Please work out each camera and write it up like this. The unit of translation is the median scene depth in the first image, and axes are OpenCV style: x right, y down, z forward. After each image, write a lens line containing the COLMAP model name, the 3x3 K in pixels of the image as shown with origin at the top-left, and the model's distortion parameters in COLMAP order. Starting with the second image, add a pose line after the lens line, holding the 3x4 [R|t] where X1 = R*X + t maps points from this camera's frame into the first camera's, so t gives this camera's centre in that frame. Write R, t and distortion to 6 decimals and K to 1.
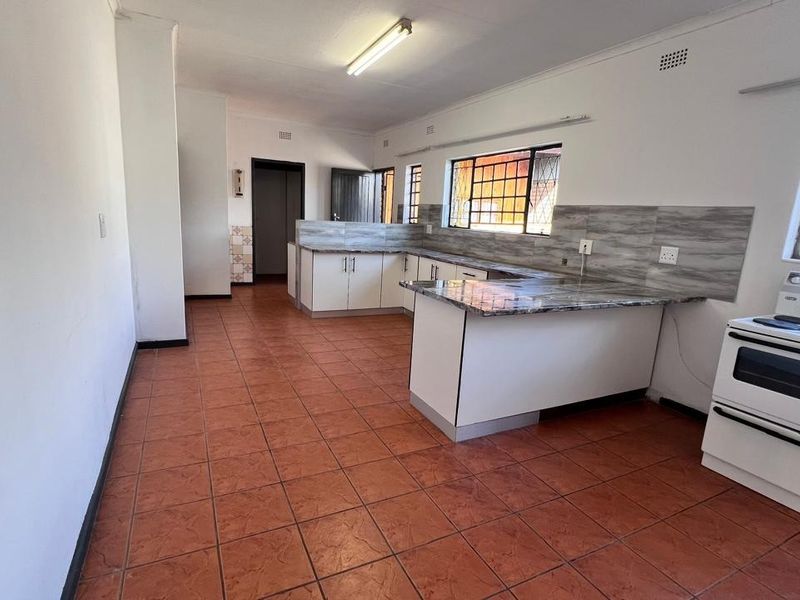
lens RADIAL K [[425.6, 0, 395.7], [0, 425.6, 298.7], [0, 0, 1]] dist [-0.005404, -0.000157]
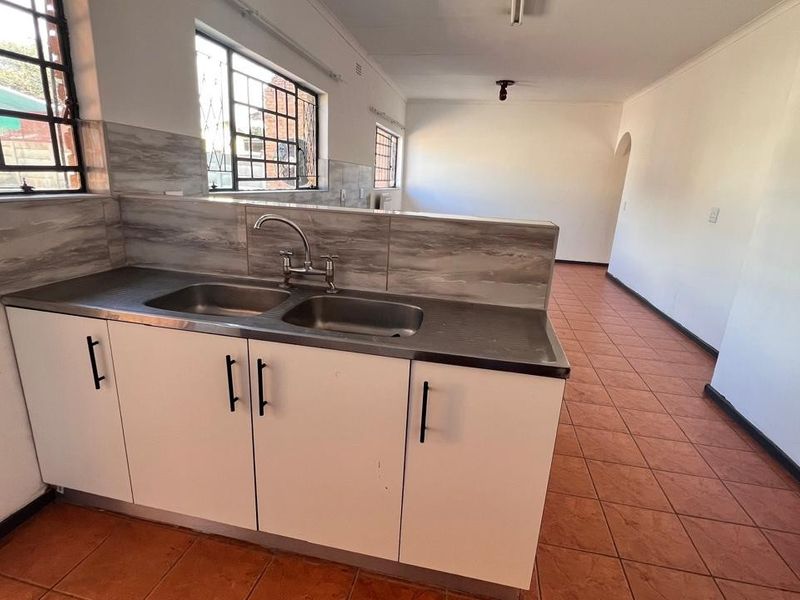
lens RADIAL K [[425.6, 0, 395.7], [0, 425.6, 298.7], [0, 0, 1]] dist [-0.005404, -0.000157]
pose [[-0.773281, -0.254006, 0.580962, -0.420817], [0.033900, 0.898380, 0.437908, -0.345574], [-0.633156, 0.358321, -0.686090, 1.650006]]
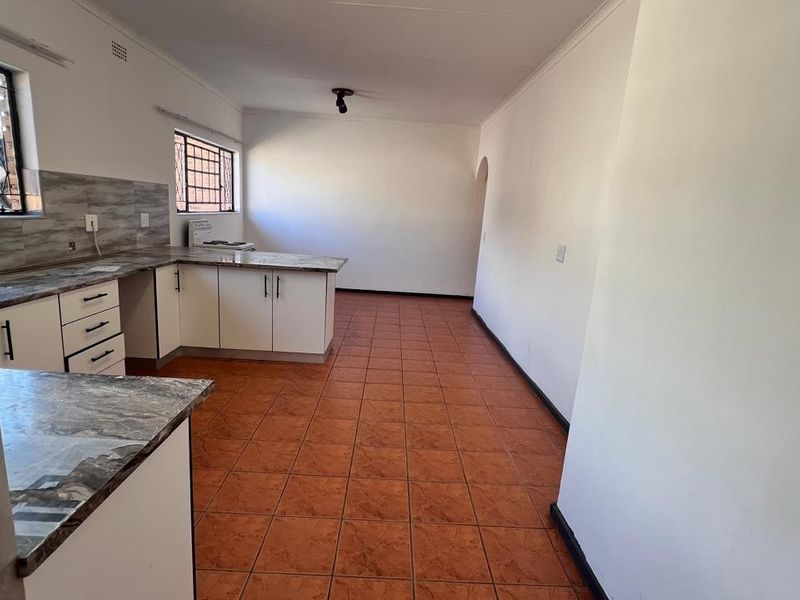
lens RADIAL K [[425.6, 0, 395.7], [0, 425.6, 298.7], [0, 0, 1]] dist [-0.005404, -0.000157]
pose [[-0.888149, -0.200219, 0.413646, -0.441596], [-0.025376, 0.920096, 0.390871, -0.296500], [-0.458854, 0.336655, -0.822263, 1.309351]]
